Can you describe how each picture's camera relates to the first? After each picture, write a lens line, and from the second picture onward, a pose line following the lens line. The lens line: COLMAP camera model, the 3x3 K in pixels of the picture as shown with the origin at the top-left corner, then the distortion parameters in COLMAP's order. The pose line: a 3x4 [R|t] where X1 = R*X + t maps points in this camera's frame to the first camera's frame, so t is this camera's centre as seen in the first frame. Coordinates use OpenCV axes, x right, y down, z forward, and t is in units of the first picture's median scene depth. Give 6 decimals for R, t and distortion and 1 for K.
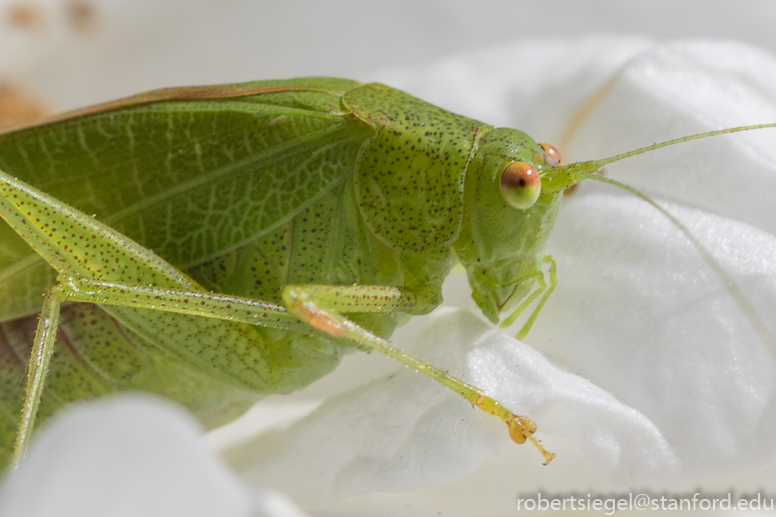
lens RADIAL K [[3586.2, 0, 388.0], [0, 3586.2, 259.1], [0, 0, 1]] dist [0.909556, 0.000000]
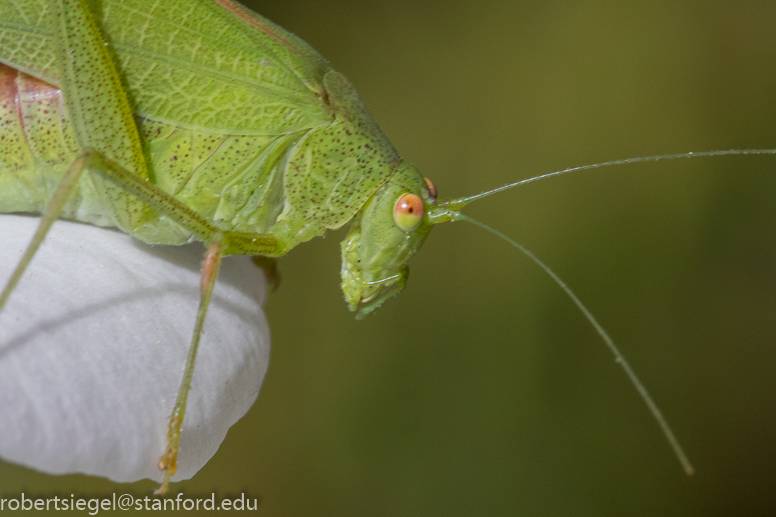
lens RADIAL K [[3586.2, 0, 388.7], [0, 3586.2, 257.7], [0, 0, 1]] dist [0.909556, 0.000000]
pose [[0.803551, 0.595059, 0.014530, 0.024965], [-0.594996, 0.803681, -0.008797, 0.001292], [-0.016912, -0.001576, 0.999856, -0.238815]]
